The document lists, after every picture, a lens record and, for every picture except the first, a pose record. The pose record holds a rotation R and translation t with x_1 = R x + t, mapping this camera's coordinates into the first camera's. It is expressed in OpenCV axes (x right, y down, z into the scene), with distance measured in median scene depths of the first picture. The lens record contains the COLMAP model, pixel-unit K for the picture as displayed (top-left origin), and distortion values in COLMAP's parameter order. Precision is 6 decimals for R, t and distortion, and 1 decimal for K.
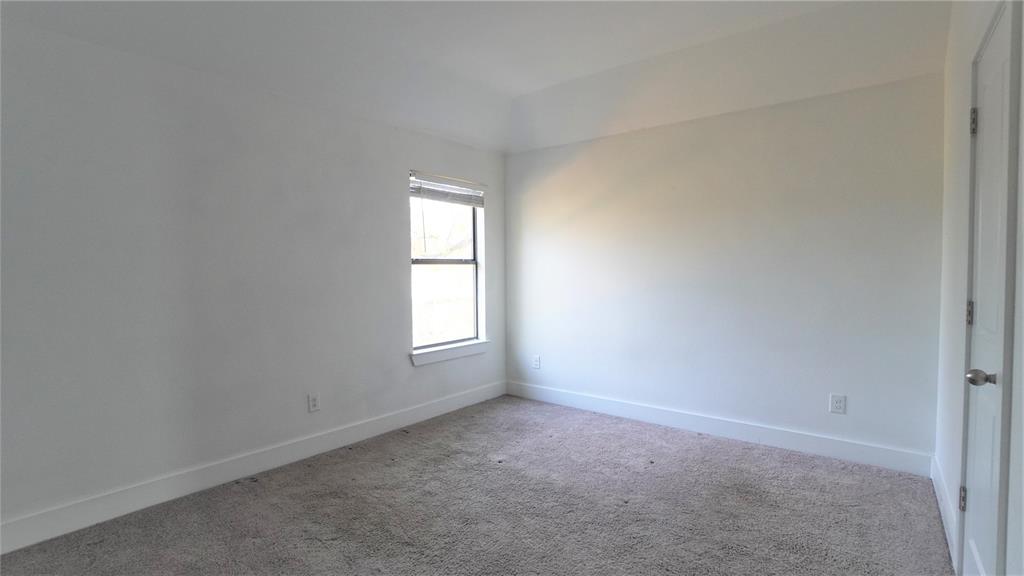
lens RADIAL K [[464.9, 0, 508.7], [0, 464.9, 289.8], [0, 0, 1]] dist [-0.064575, 0.022251]
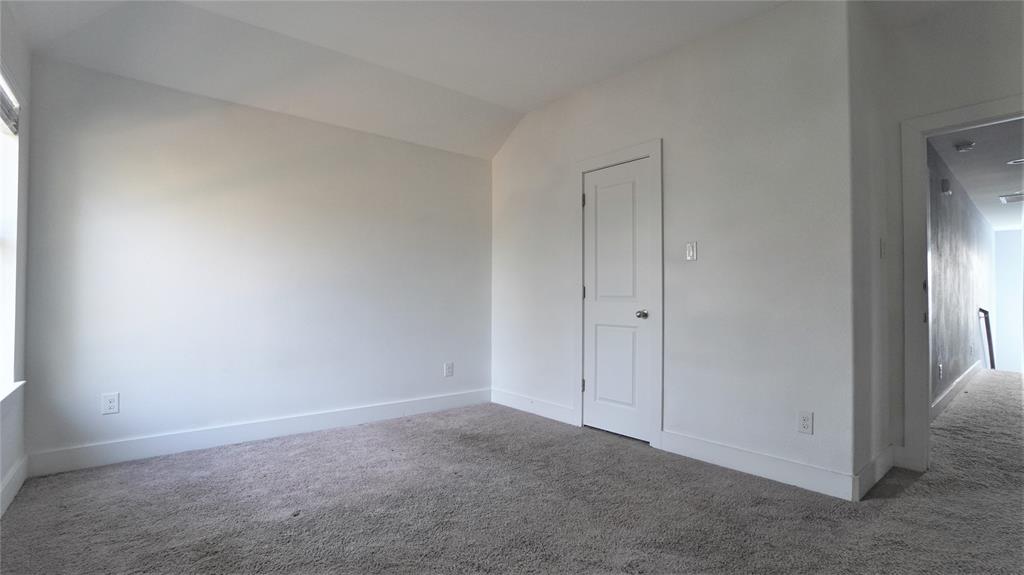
lens RADIAL K [[464.9, 0, 508.7], [0, 464.9, 289.3], [0, 0, 1]] dist [-0.064575, 0.022251]
pose [[0.222685, 0.014480, 0.974783, -0.549317], [0.028486, 0.999366, -0.021352, 0.034744], [-0.974474, 0.032522, 0.222131, 0.424243]]
